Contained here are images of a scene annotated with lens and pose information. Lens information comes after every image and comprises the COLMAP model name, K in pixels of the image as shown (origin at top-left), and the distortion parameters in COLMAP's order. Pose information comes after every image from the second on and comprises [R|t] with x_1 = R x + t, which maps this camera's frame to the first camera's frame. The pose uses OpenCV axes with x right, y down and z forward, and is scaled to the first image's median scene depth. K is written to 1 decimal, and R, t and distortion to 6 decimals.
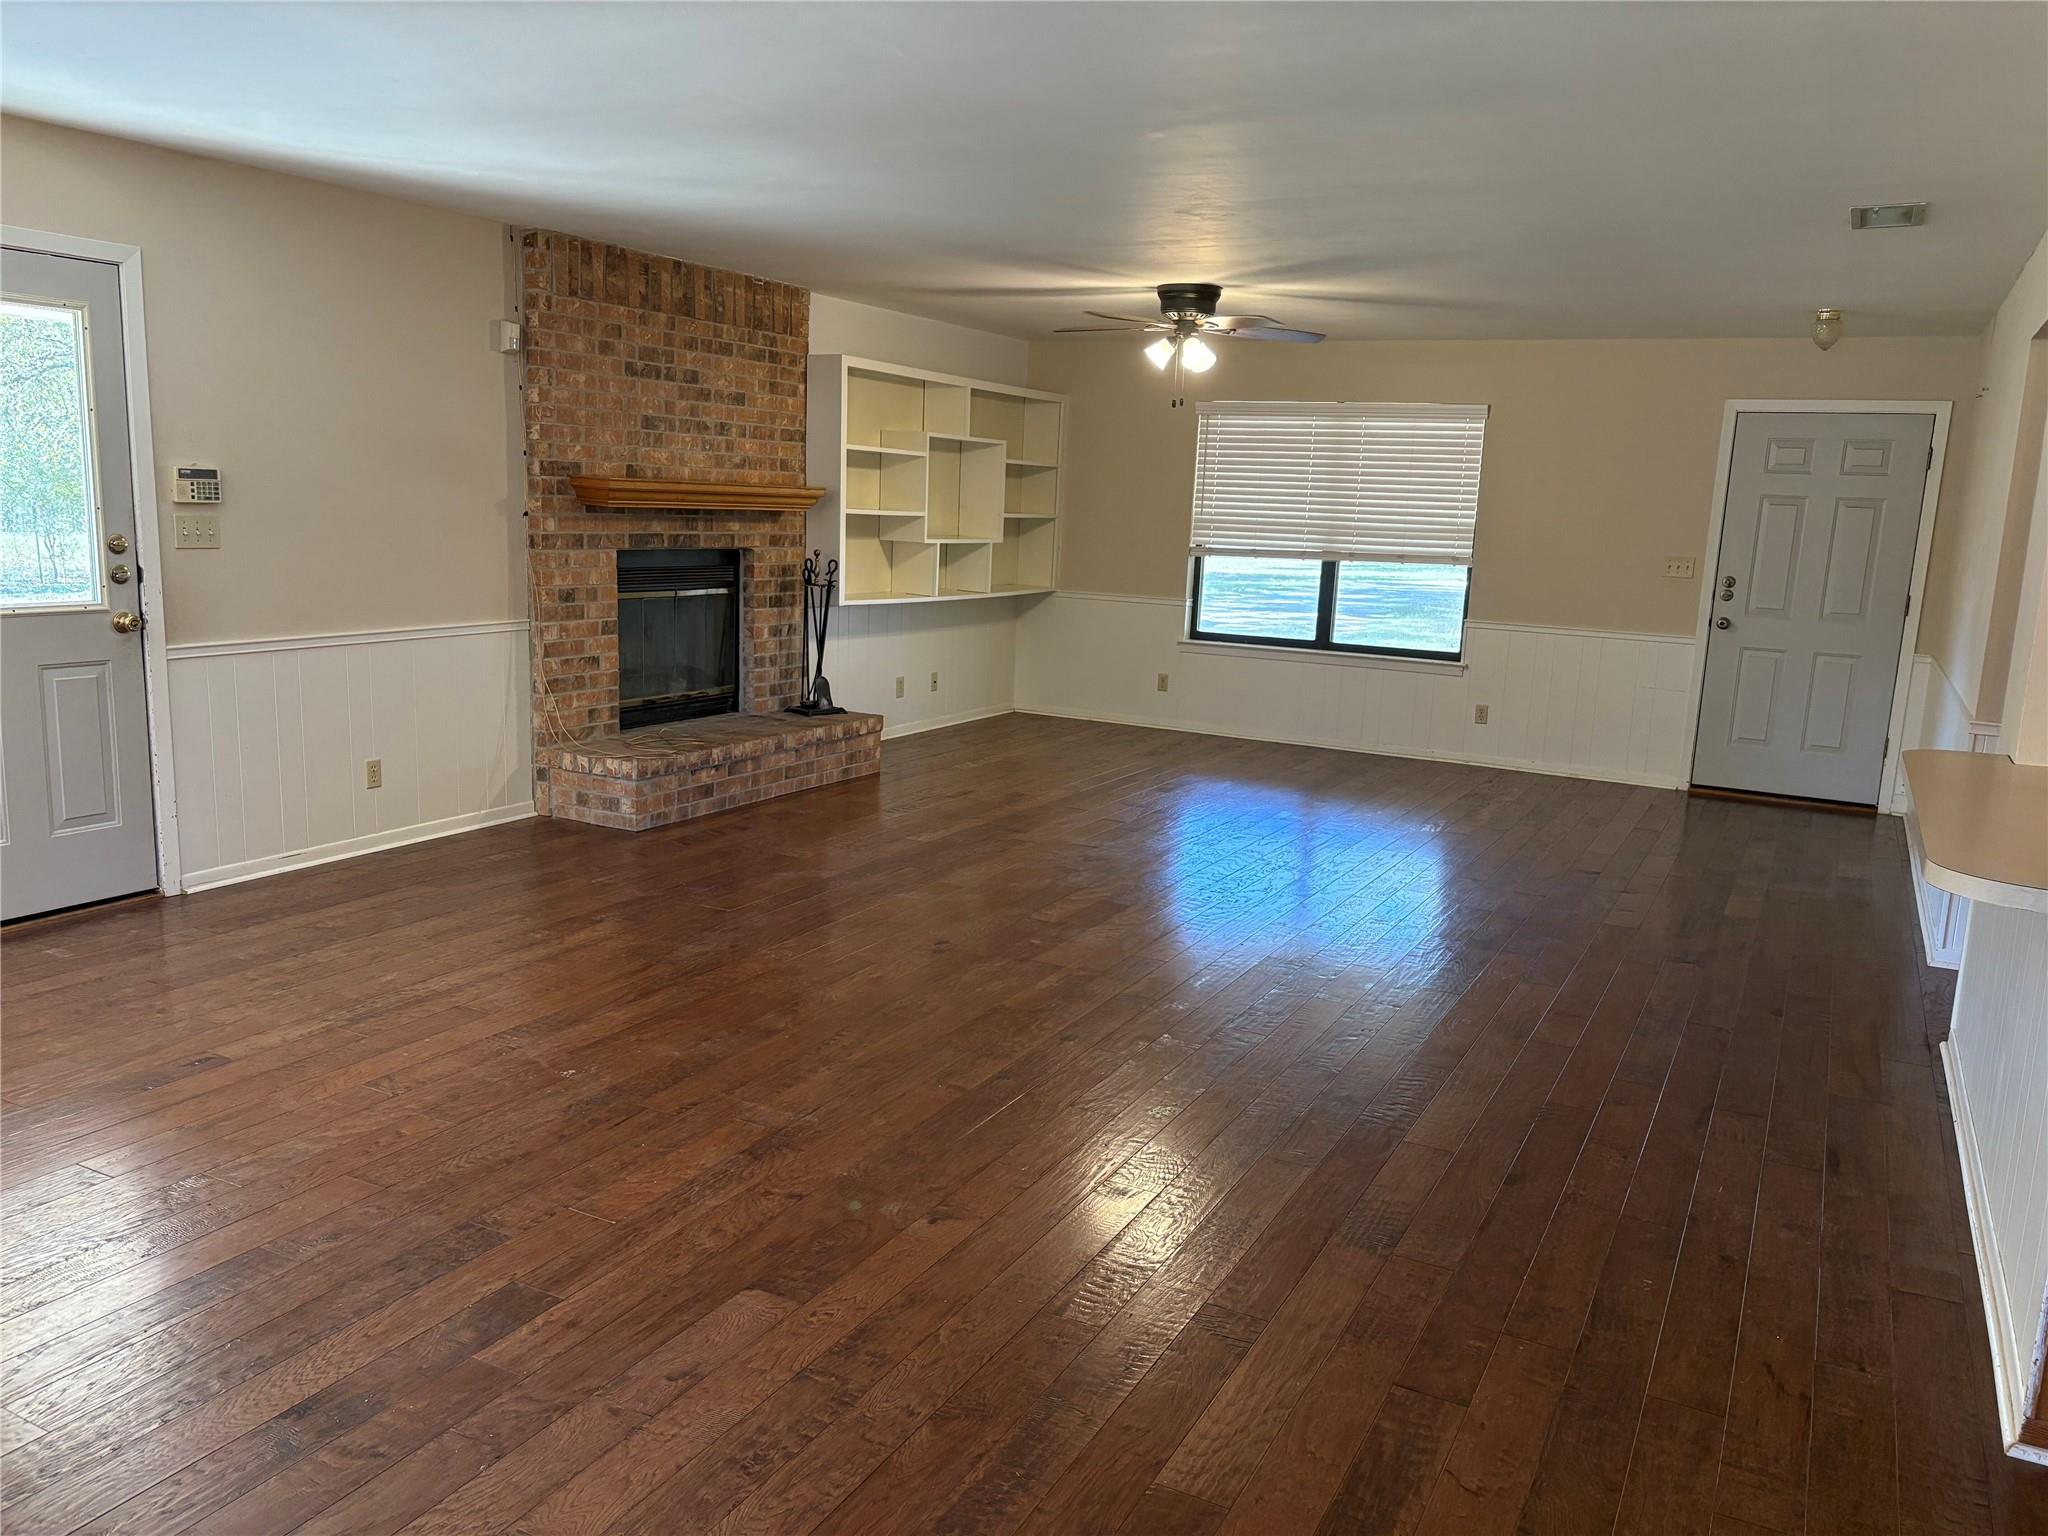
lens RADIAL K [[1542.7, 0, 1021.8], [0, 1542.7, 758.0], [0, 0, 1]] dist [0.043864, -0.054313]
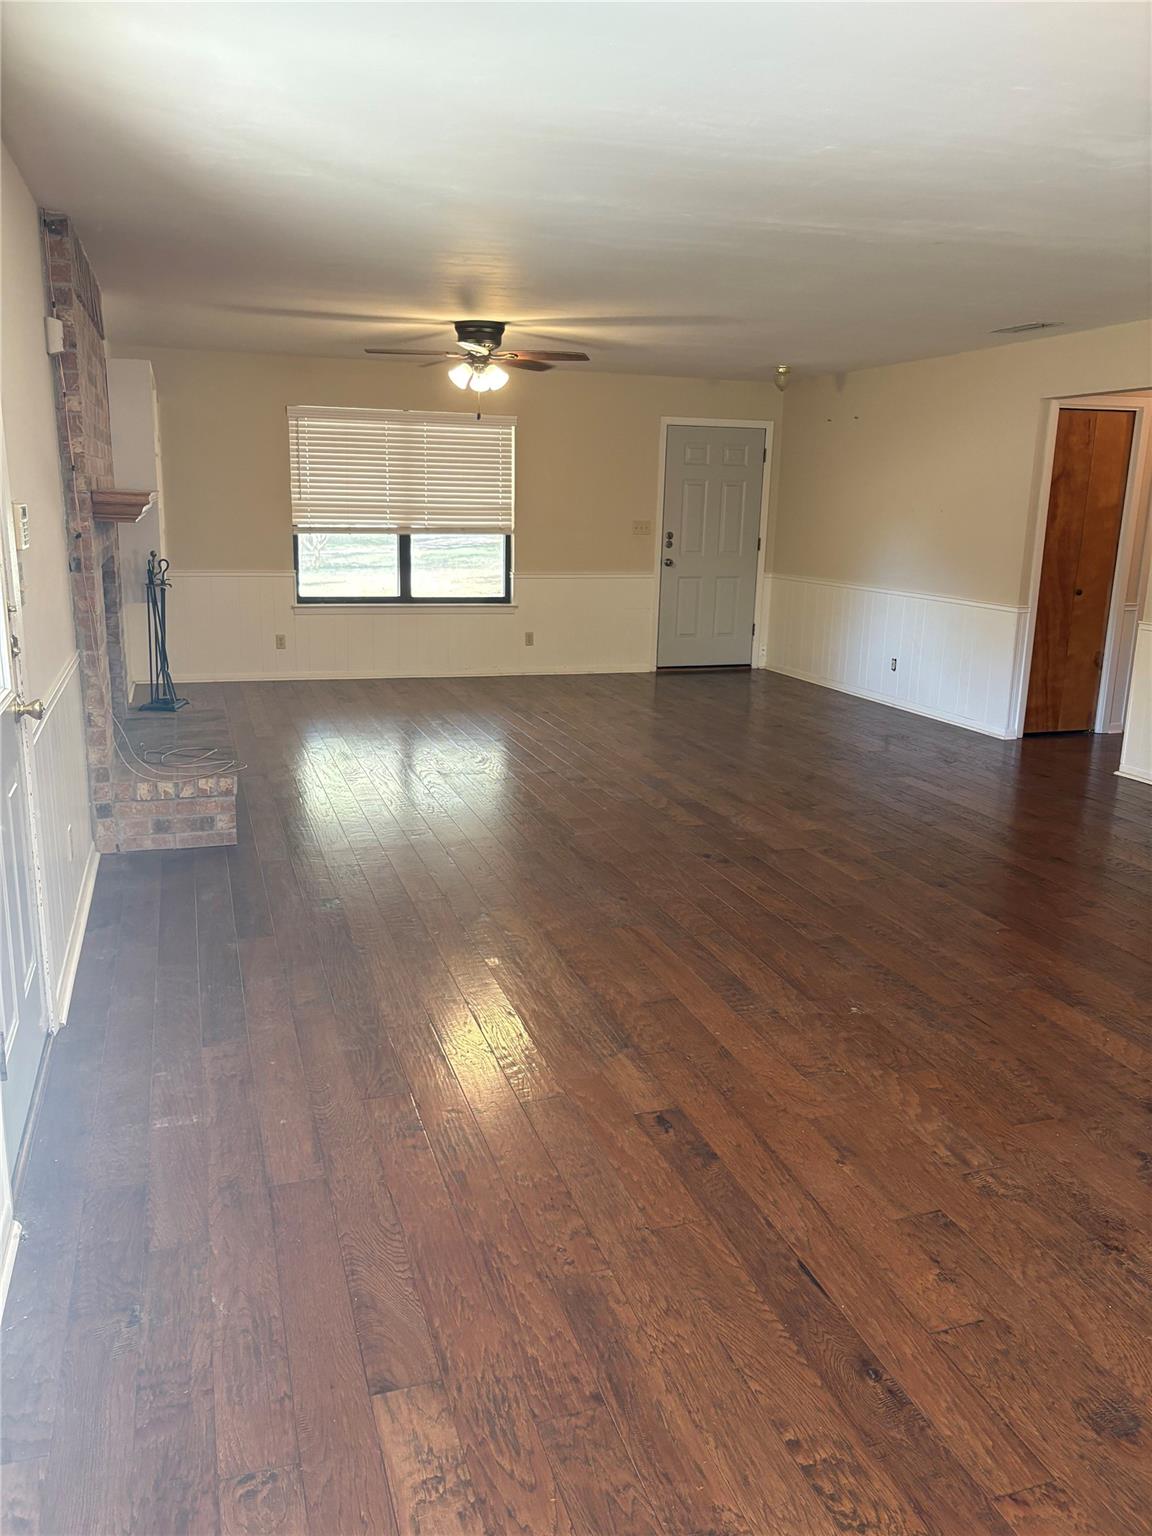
lens RADIAL K [[1157.0, 0, 562.2], [0, 1157.0, 757.7], [0, 0, 1]] dist [0.043864, -0.054313]
pose [[0.703772, -0.186099, 0.685618, -0.480648], [0.129684, 0.982518, 0.133568, -0.064726], [-0.698489, -0.005088, 0.715603, 0.239742]]
